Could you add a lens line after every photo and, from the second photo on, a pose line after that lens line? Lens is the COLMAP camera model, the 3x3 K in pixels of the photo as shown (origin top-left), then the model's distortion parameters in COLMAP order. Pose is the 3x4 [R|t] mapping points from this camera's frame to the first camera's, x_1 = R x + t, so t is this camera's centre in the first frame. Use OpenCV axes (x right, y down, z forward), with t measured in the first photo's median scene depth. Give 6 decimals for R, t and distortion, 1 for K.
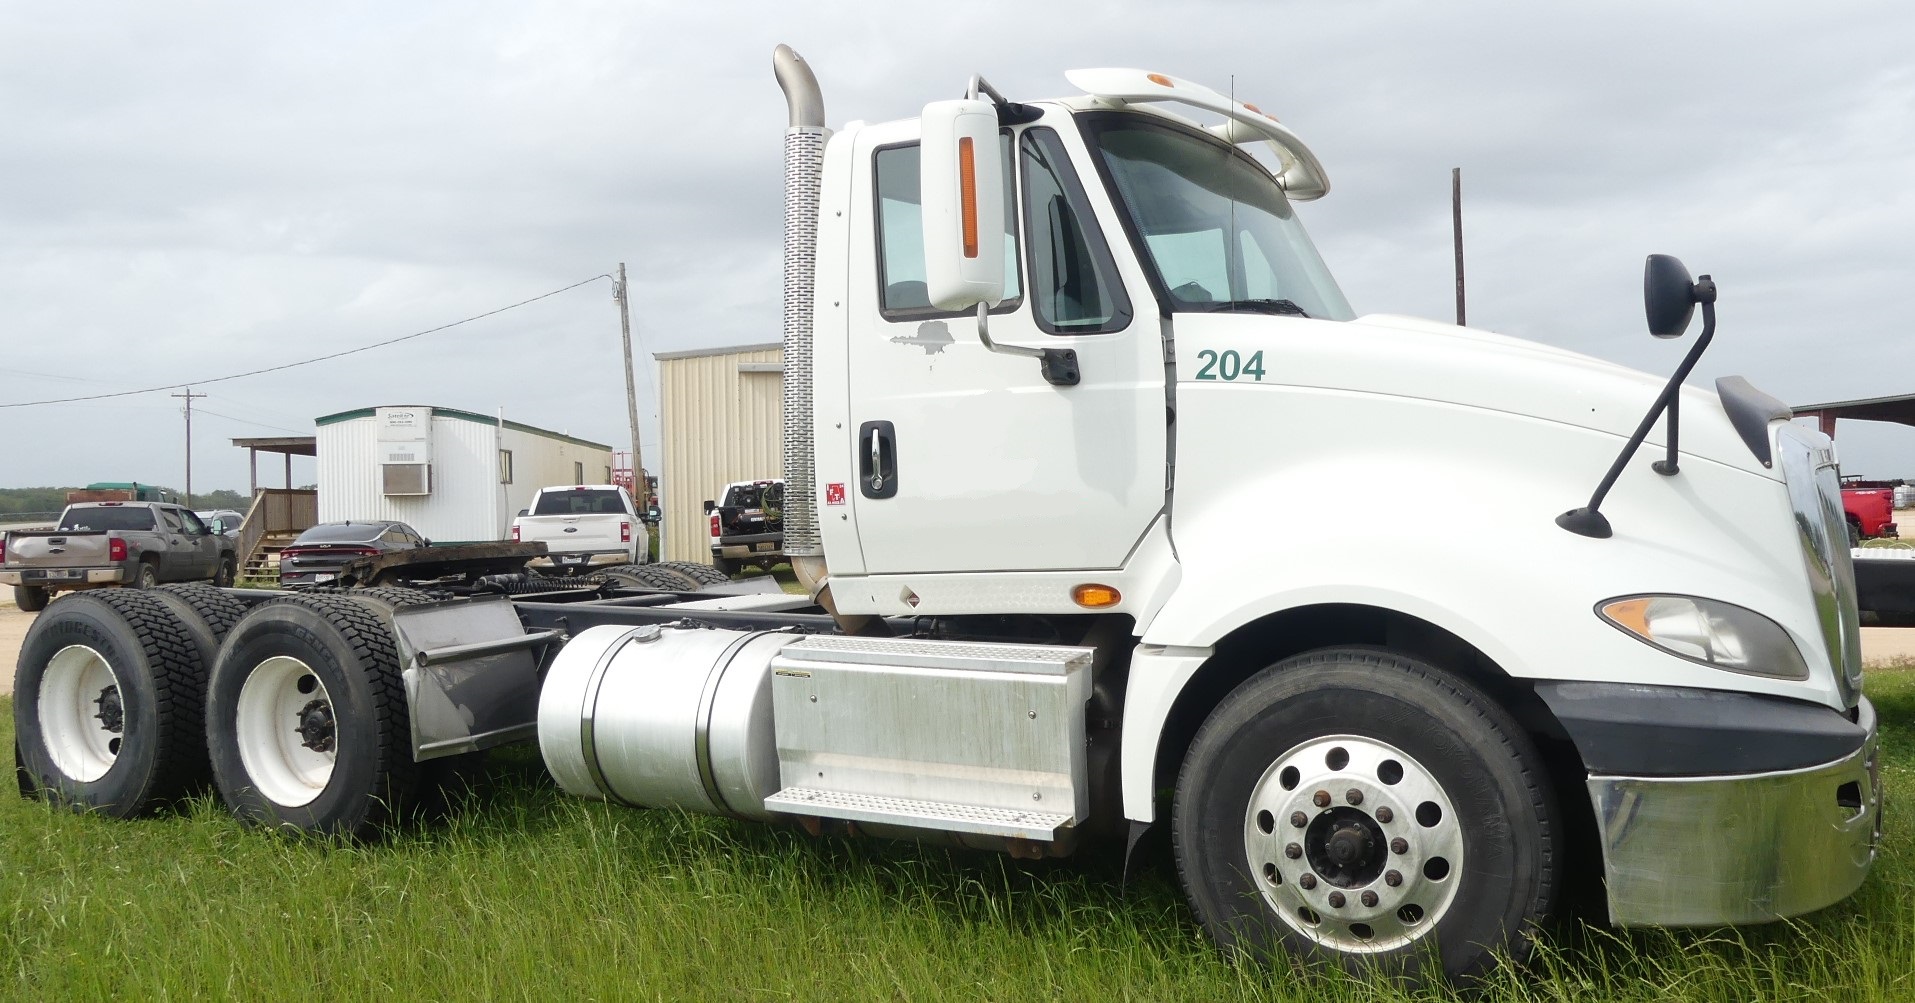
lens RADIAL K [[1337.9, 0, 957.5], [0, 1337.9, 501.5], [0, 0, 1]] dist [0.006262, 0.001612]
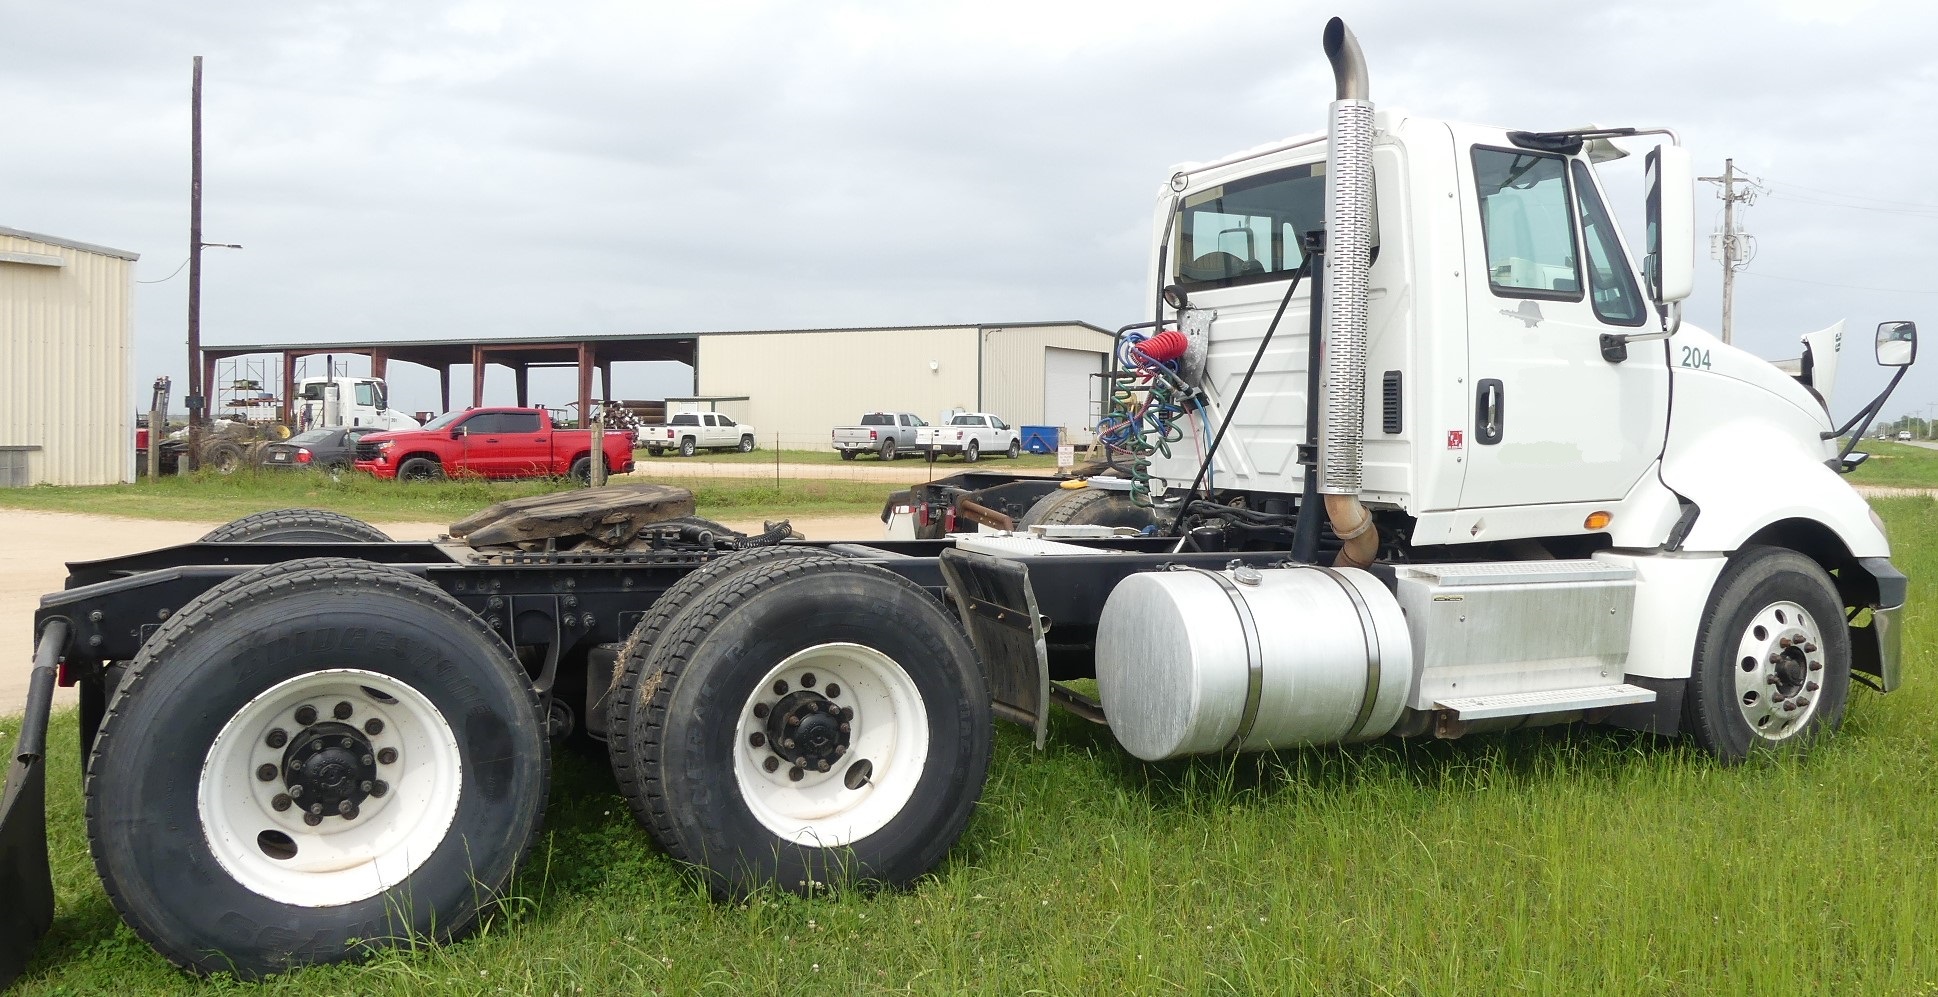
lens RADIAL K [[1384.9, 0, 971.7], [0, 1384.9, 418.2], [0, 0, 1]] dist [-0.005581, -0.000817]
pose [[0.641880, 0.025229, 0.766390, -1.355290], [-0.019612, 0.999672, -0.016482, 0.004000], [-0.766555, -0.004451, 0.642164, 0.592642]]
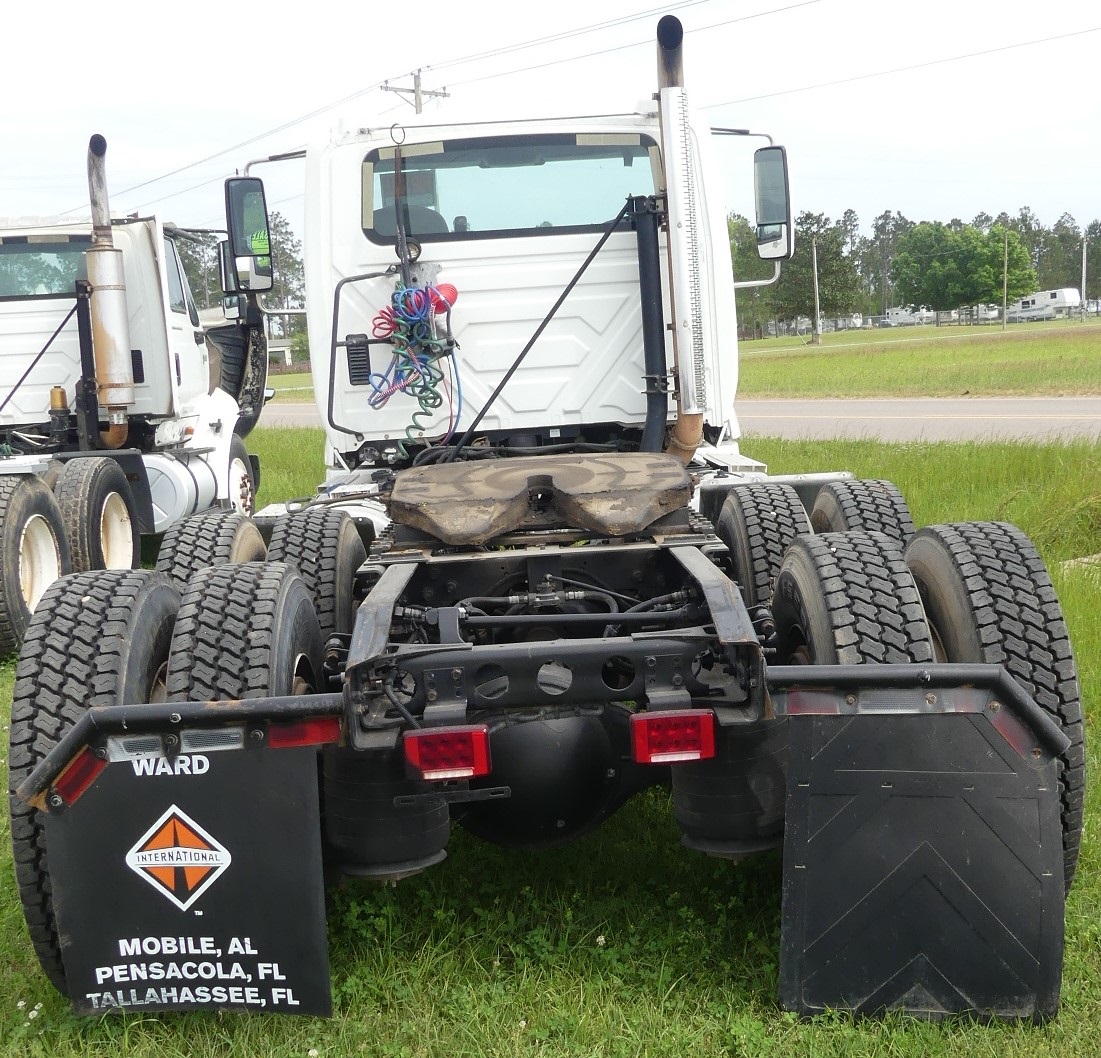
lens RADIAL K [[1553.7, 0, 550.5], [0, 1553.7, 529.0], [0, 0, 1]] dist [-0.020231, -0.016140]
pose [[-0.398085, -0.069704, 0.914697, -1.729273], [0.069015, 0.992008, 0.105631, -0.022014], [-0.914749, 0.105178, -0.390093, 2.029995]]
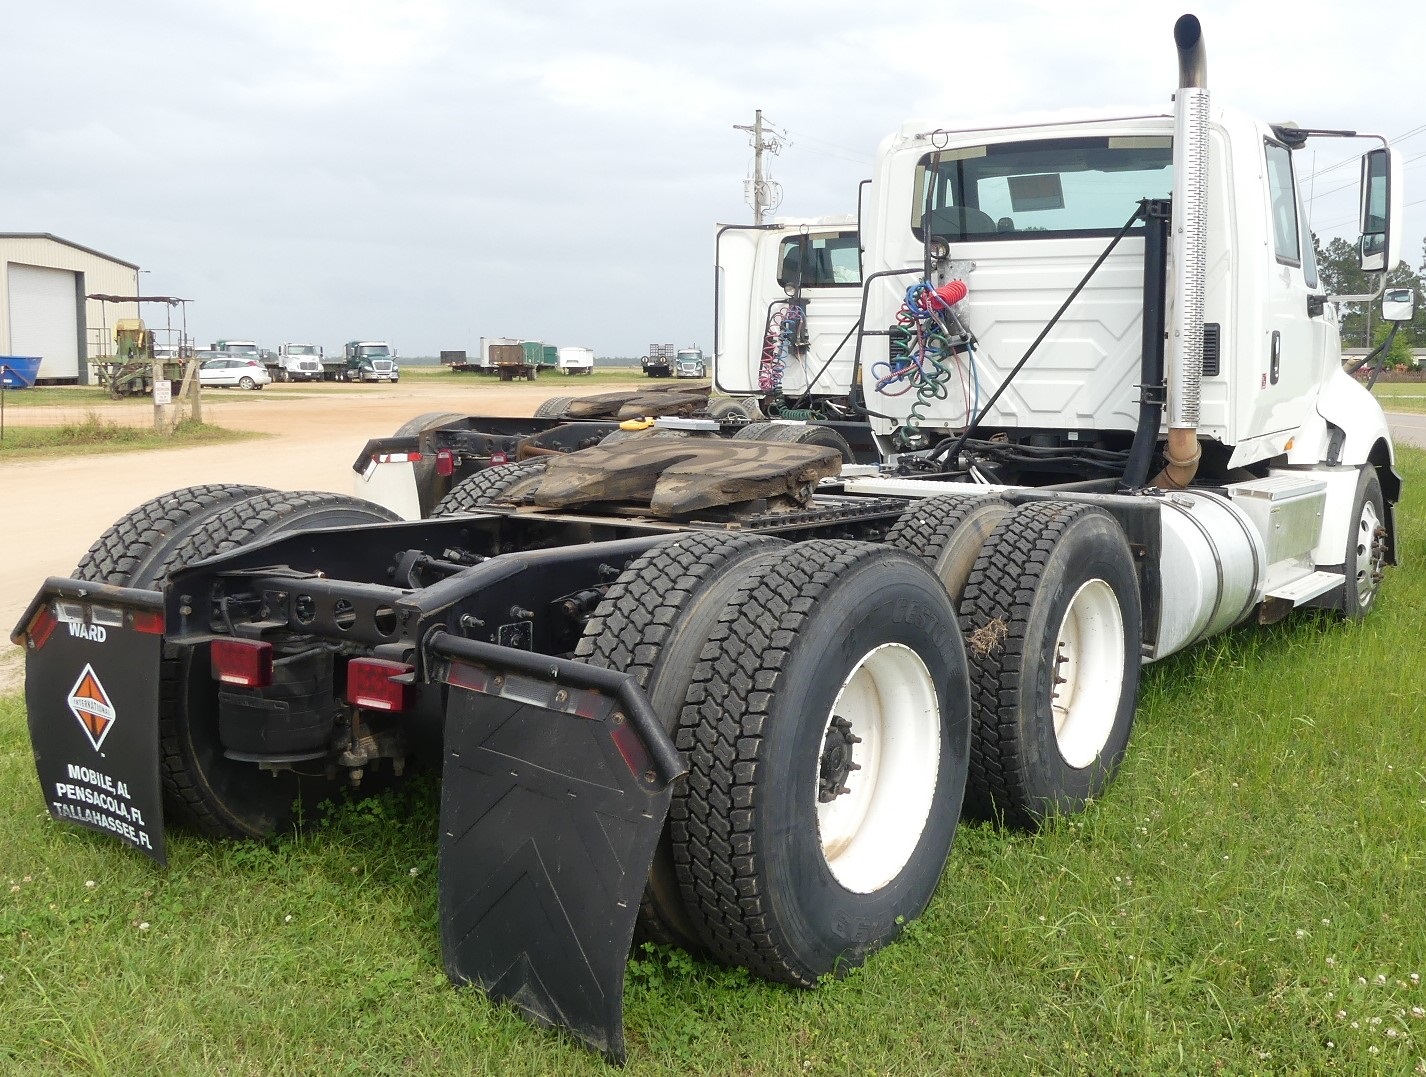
lens RADIAL K [[1453.3, 0, 763.8], [0, 1453.3, 448.3], [0, 0, 1]] dist [-0.073053, 0.227403]
pose [[0.155887, -0.042357, 0.986866, -1.780297], [-0.010360, 0.998955, 0.044512, 0.002889], [-0.987720, -0.017163, 0.155286, 1.371234]]
